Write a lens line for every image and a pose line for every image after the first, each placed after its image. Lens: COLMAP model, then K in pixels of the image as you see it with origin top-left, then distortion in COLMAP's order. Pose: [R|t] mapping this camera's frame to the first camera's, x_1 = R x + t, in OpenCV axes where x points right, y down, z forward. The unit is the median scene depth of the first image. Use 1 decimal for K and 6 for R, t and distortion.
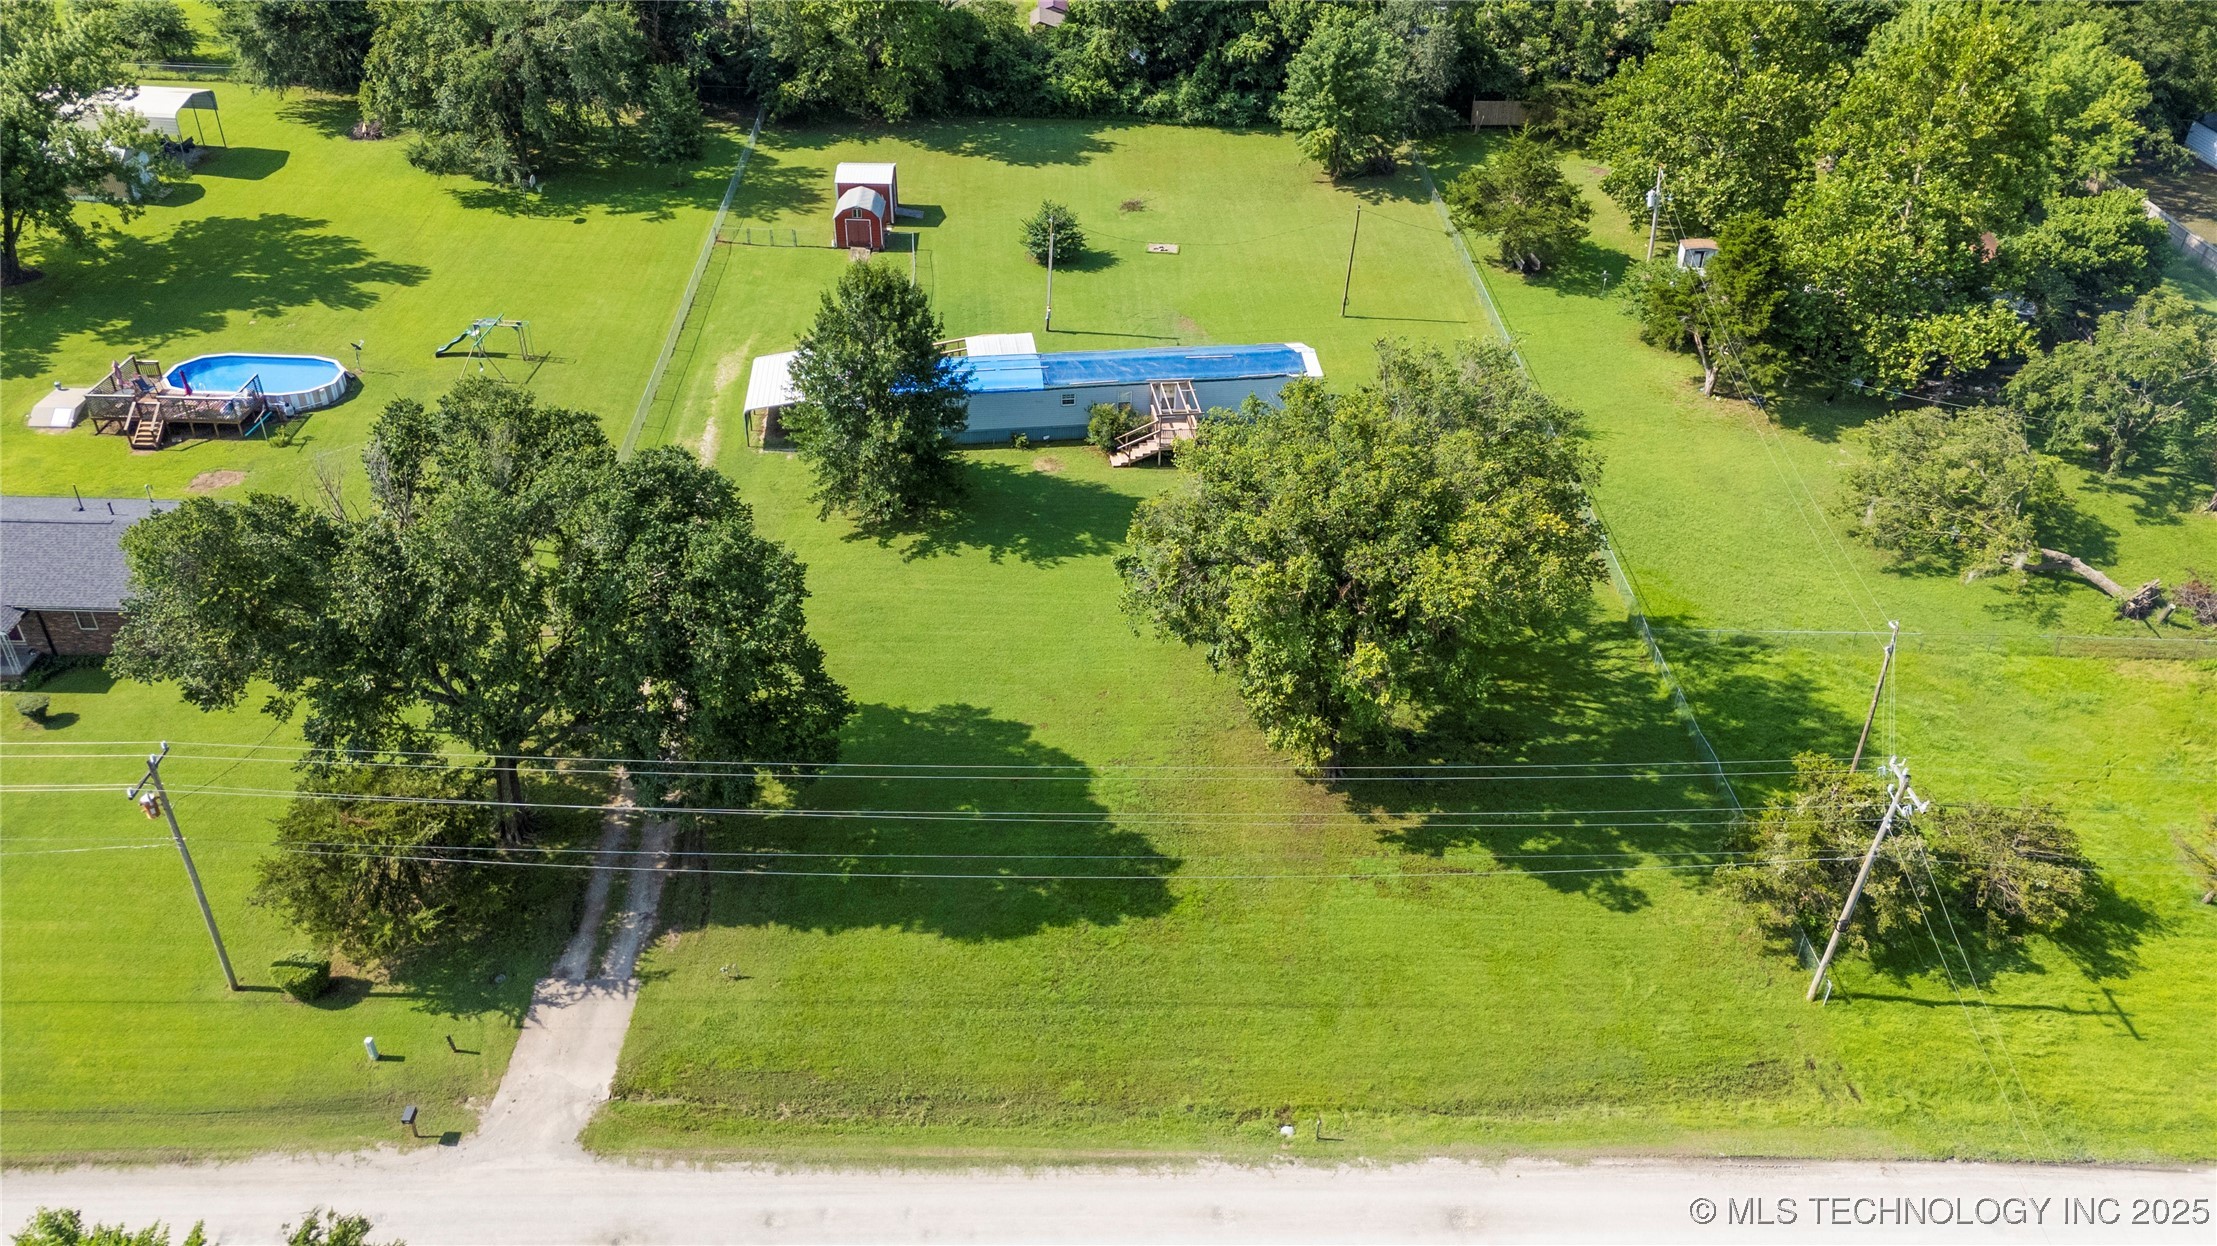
lens RADIAL K [[1631.9, 0, 1103.0], [0, 1631.9, 614.3], [0, 0, 1]] dist [0.066548, -0.066204]
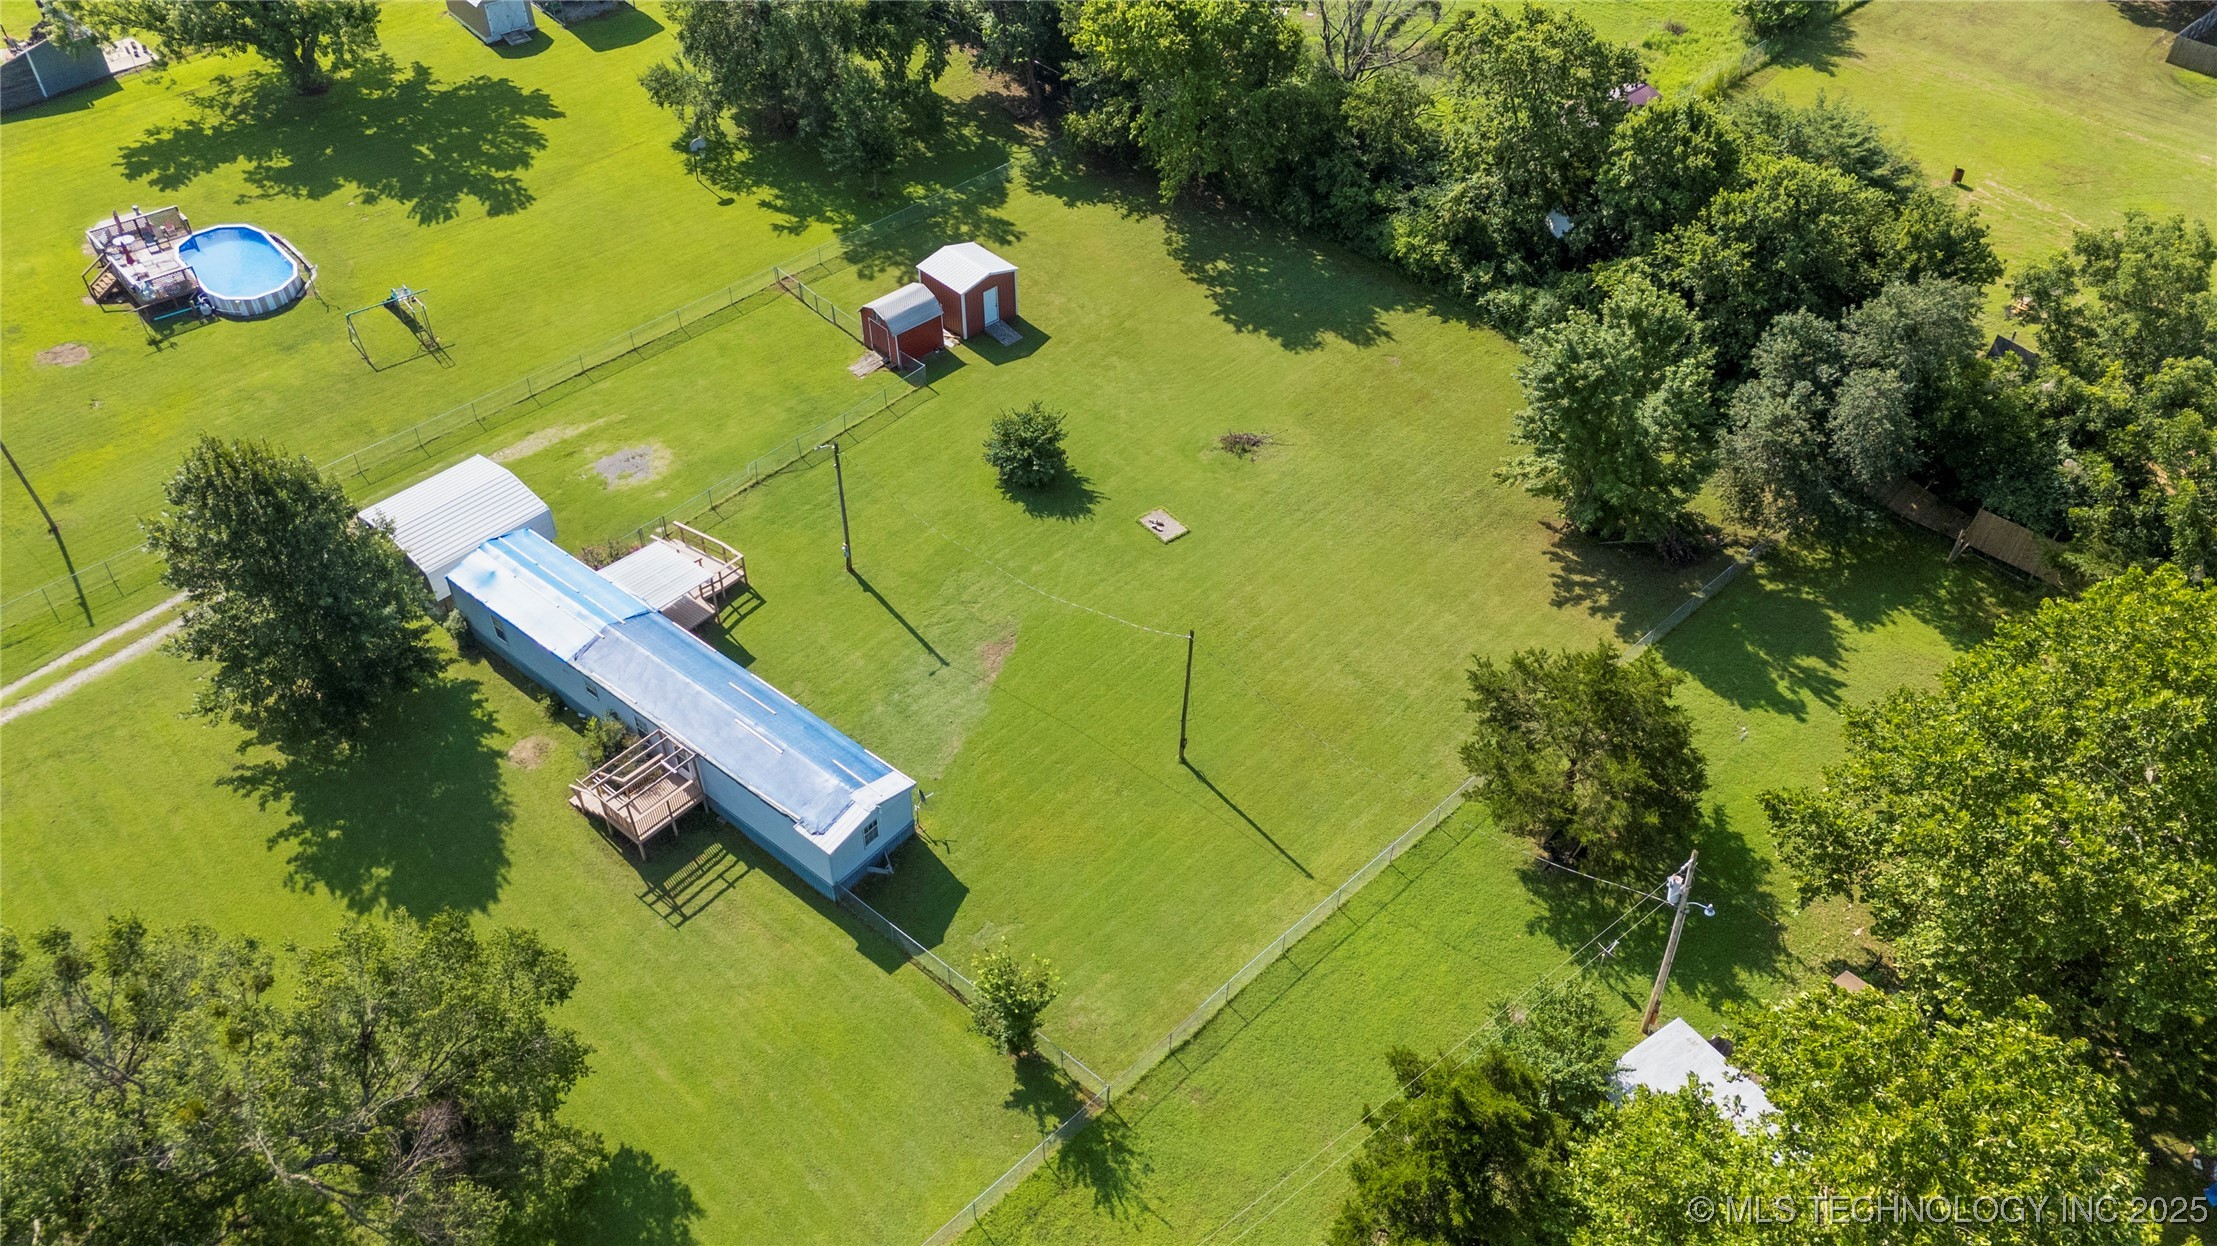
lens RADIAL K [[1631.9, 0, 1114.7], [0, 1631.9, 613.1], [0, 0, 1]] dist [0.066548, -0.066204]
pose [[0.671877, 0.483078, -0.561442, 0.507041], [-0.414932, 0.873403, 0.254949, -0.422941], [0.613525, 0.061666, 0.787264, 0.523049]]
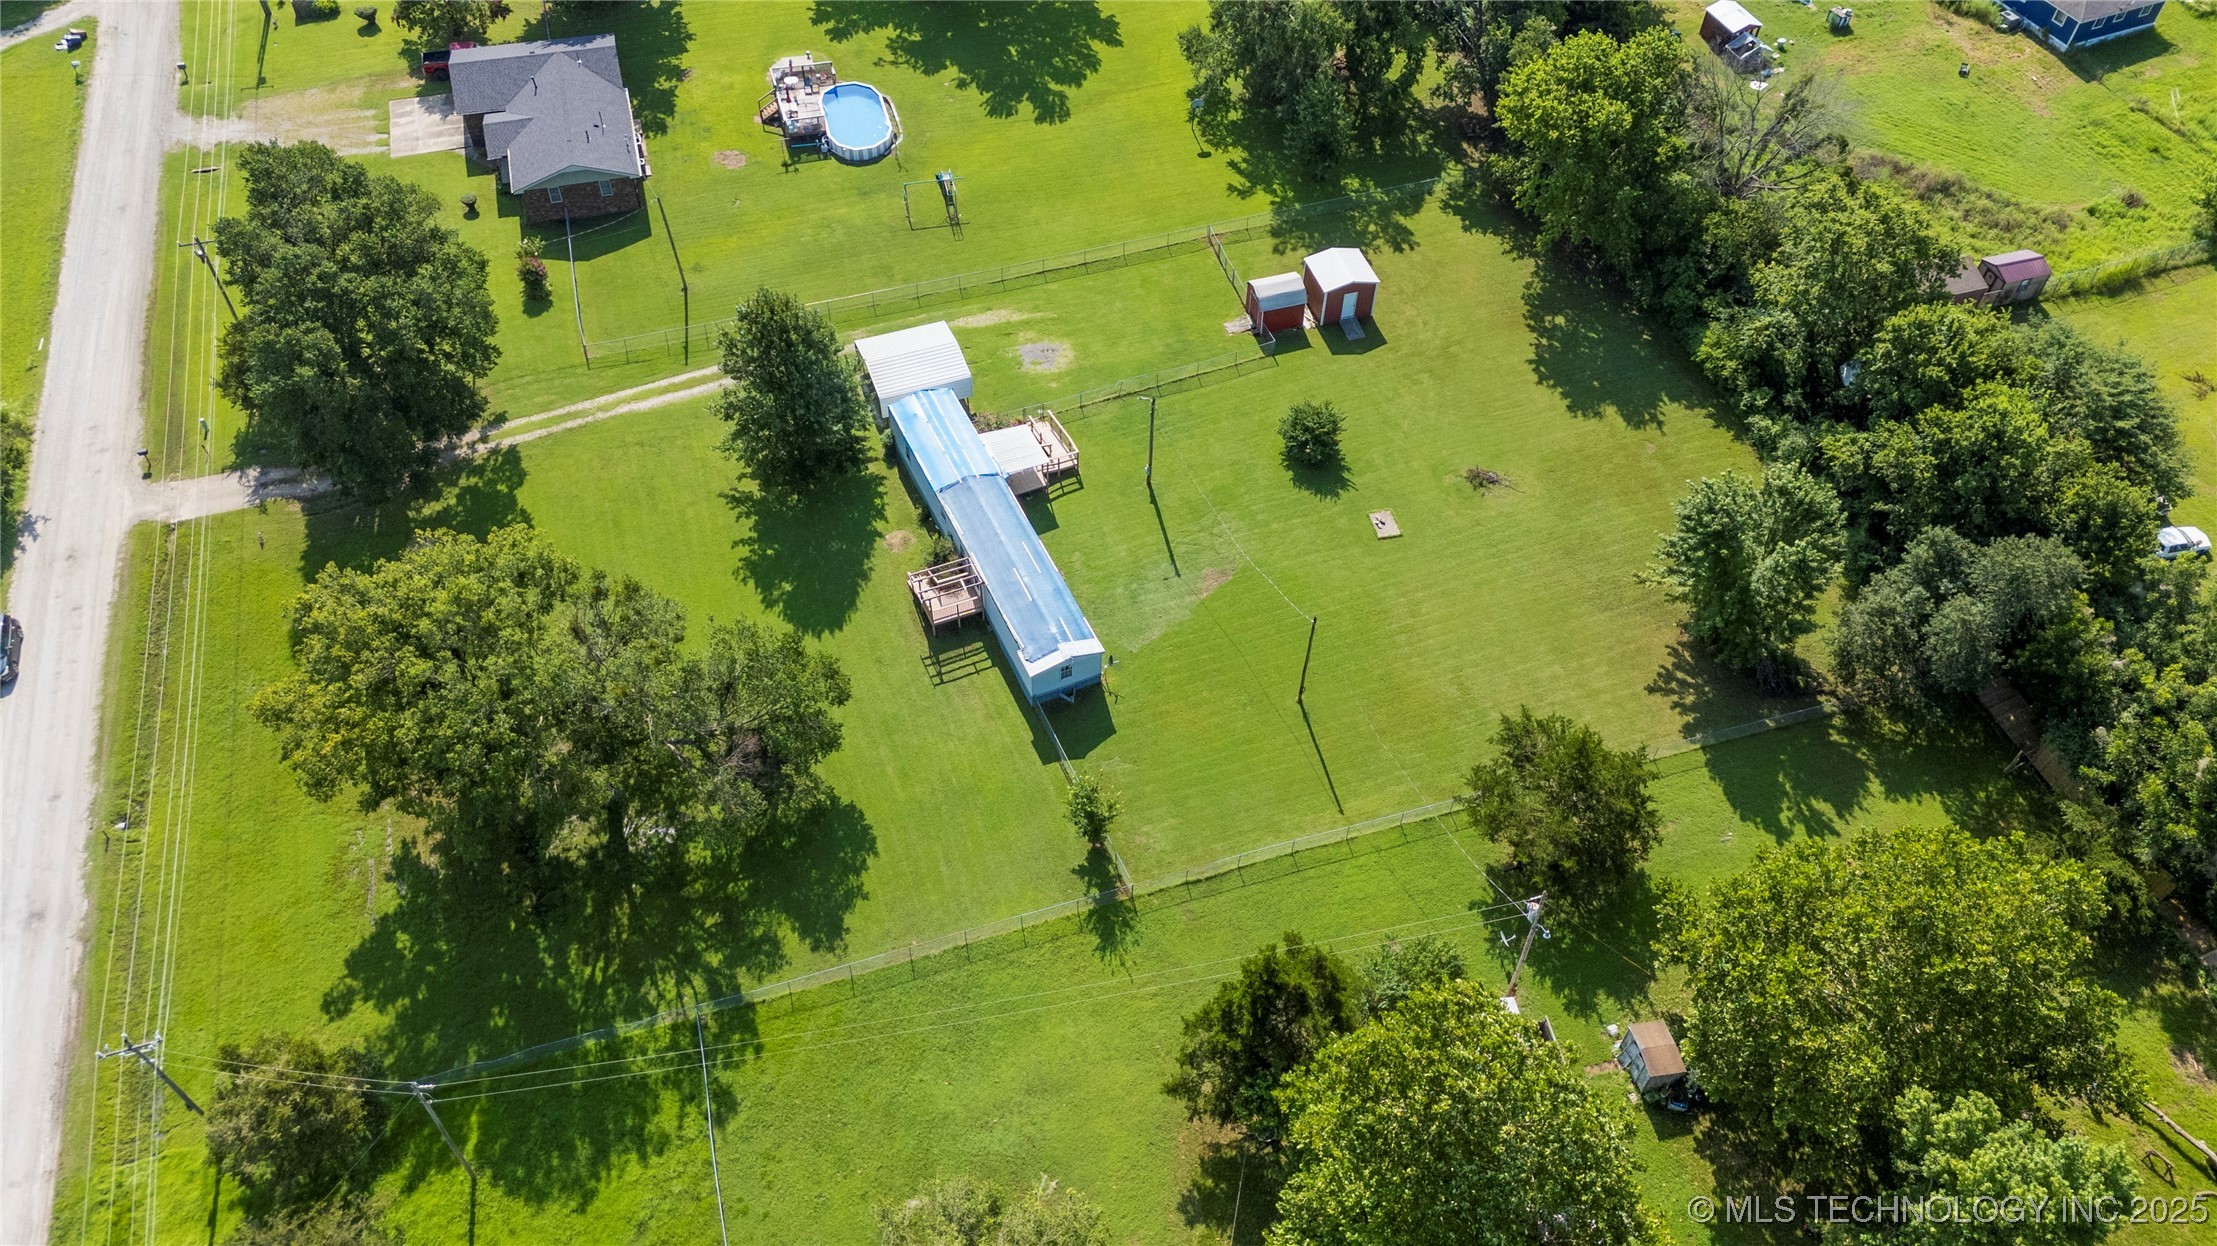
lens RADIAL K [[1631.9, 0, 1113.7], [0, 1631.9, 626.9], [0, 0, 1]] dist [0.066548, -0.066204]
pose [[0.273949, 0.717918, -0.639957, 0.718360], [-0.553685, 0.661808, 0.505413, -0.655737], [0.786374, 0.215877, 0.578803, 0.443763]]
